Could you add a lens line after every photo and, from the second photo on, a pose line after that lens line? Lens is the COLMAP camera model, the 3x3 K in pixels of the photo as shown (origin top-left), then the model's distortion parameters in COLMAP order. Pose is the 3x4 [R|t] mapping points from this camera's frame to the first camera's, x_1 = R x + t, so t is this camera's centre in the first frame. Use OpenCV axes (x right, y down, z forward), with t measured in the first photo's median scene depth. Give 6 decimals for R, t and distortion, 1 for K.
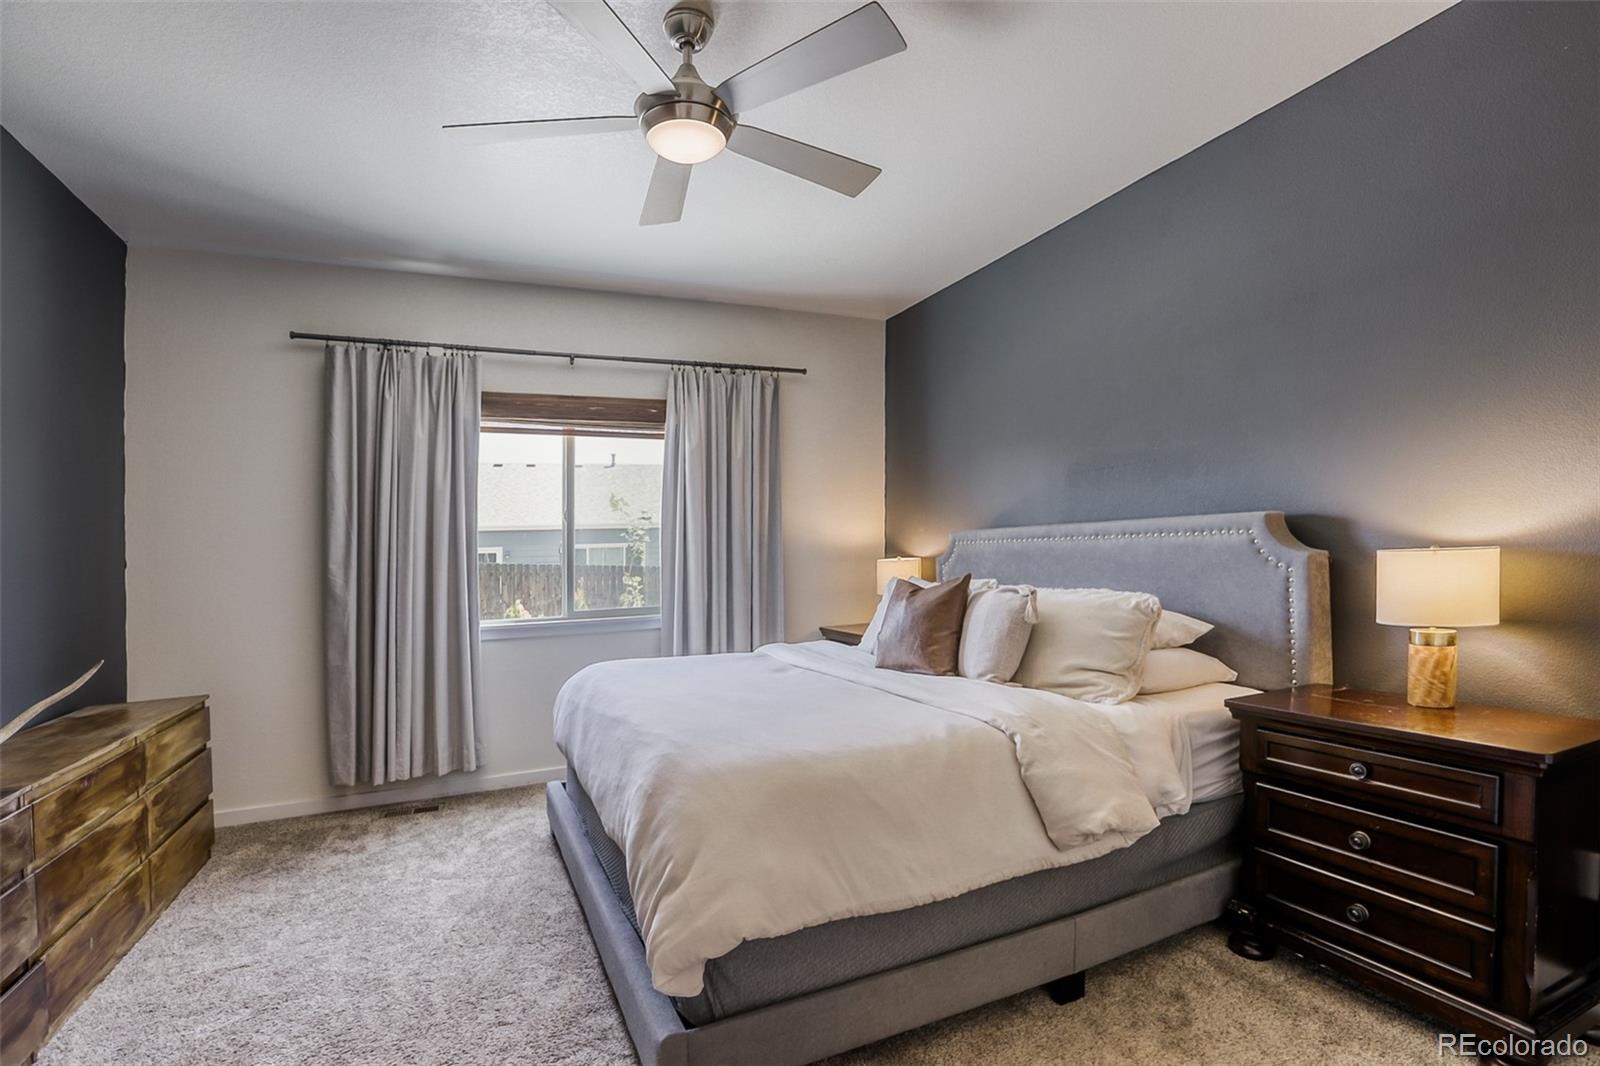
lens RADIAL K [[745.7, 0, 797.2], [0, 745.7, 583.2], [0, 0, 1]] dist [-0.028919, 0.001040]
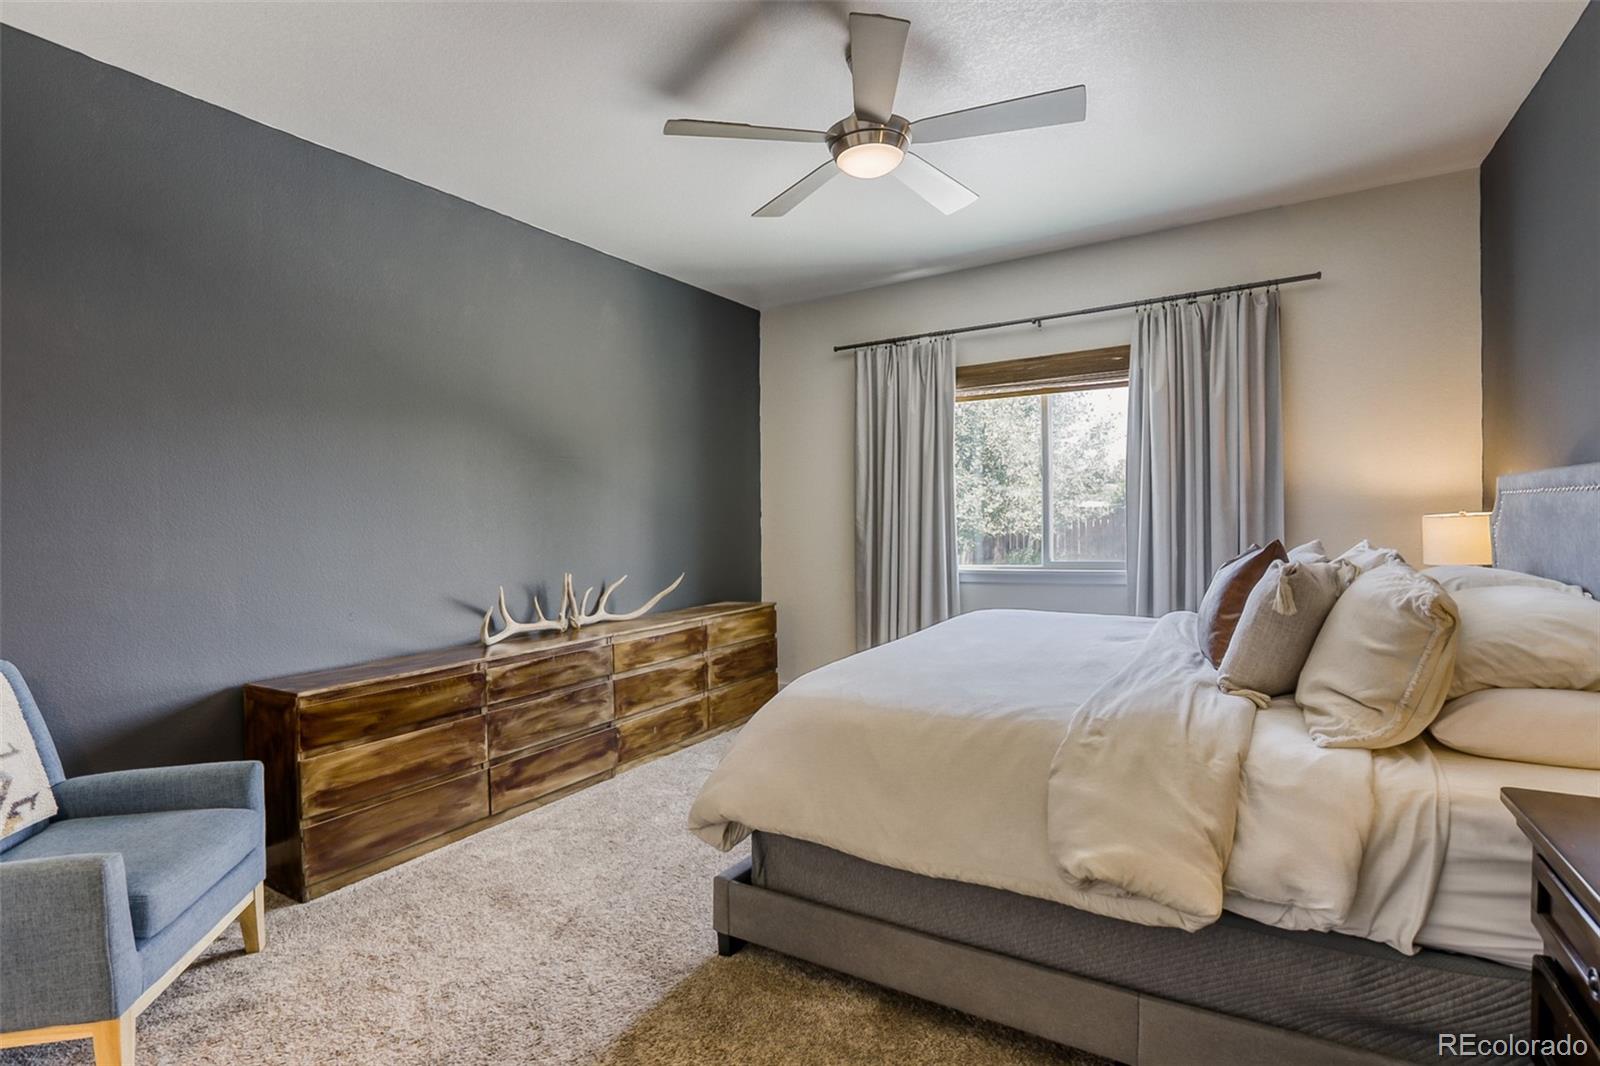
lens RADIAL K [[742.6, 0, 800.0], [0, 742.6, 533.0], [0, 0, 1]] dist [-0.097278, 0.050954]
pose [[0.568963, 0.029240, -0.821843, 0.397107], [-0.022396, 0.999548, 0.020057, -0.017836], [0.822058, 0.006994, 0.569361, 0.146643]]
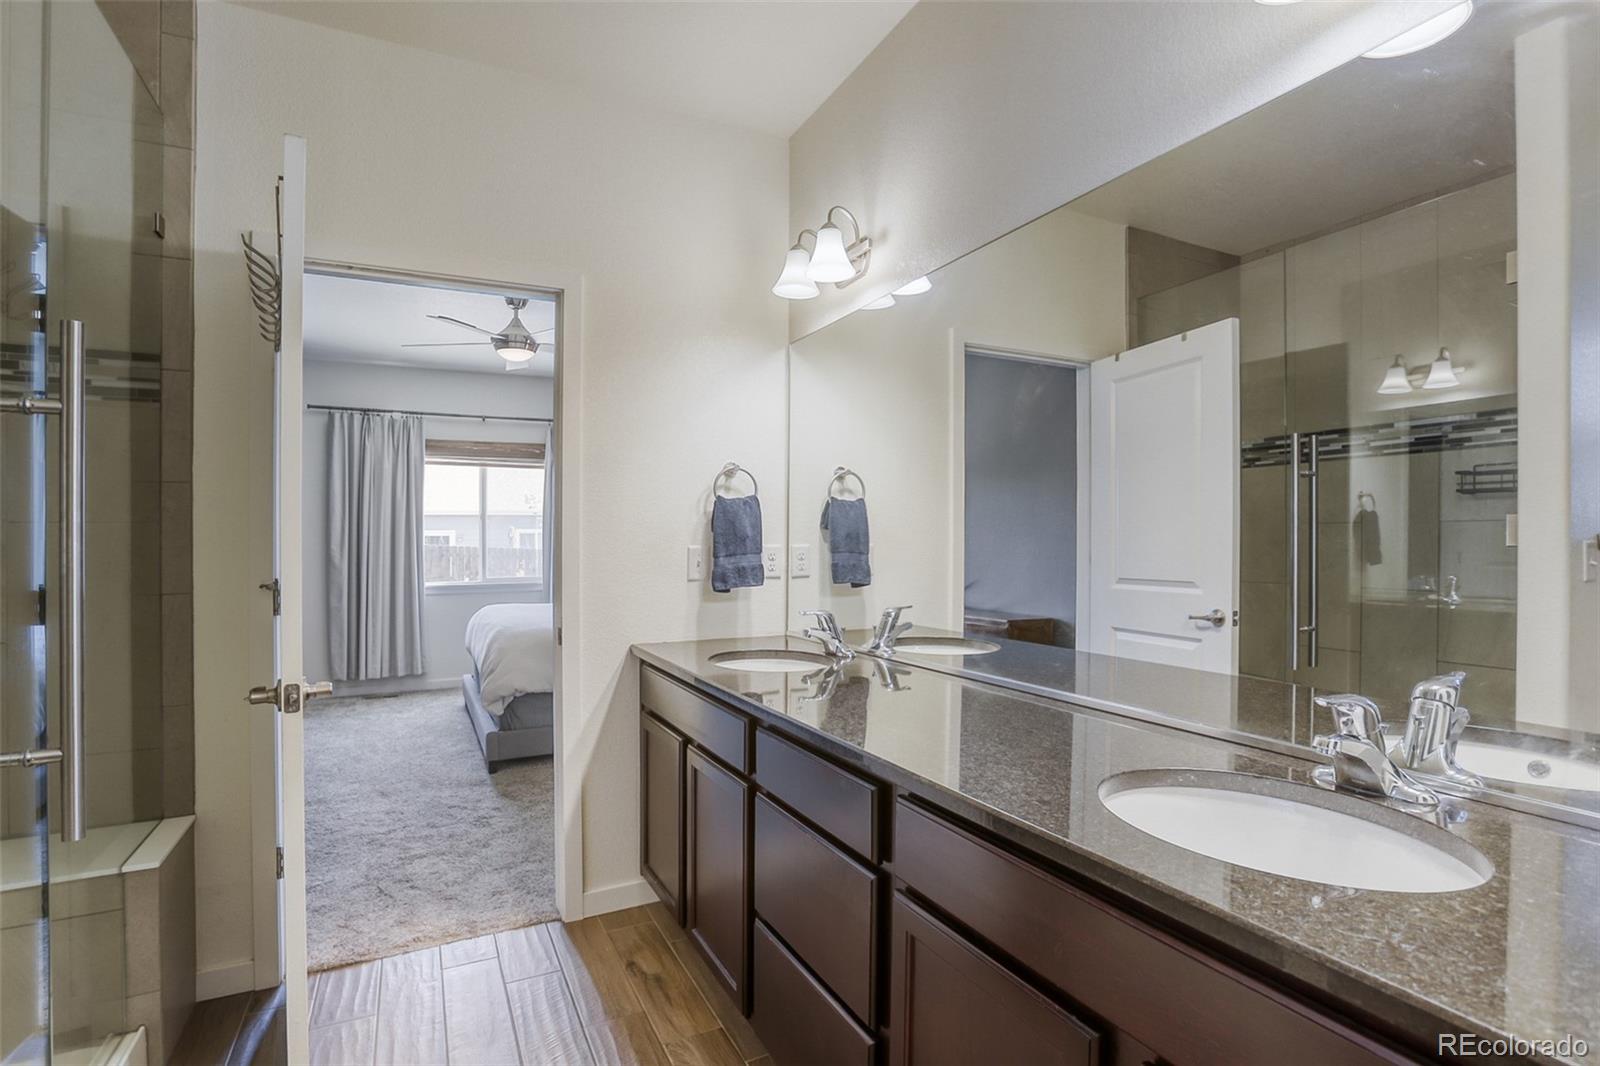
lens RADIAL K [[727.8, 0, 759.1], [0, 727.8, 608.6], [0, 0, 1]] dist [-0.000072, 0.000015]
pose [[0.999599, 0.023531, 0.015736, 0.293043], [-0.024283, 0.998483, 0.049416, 0.012276], [-0.014549, -0.049779, 0.998654, -0.632435]]
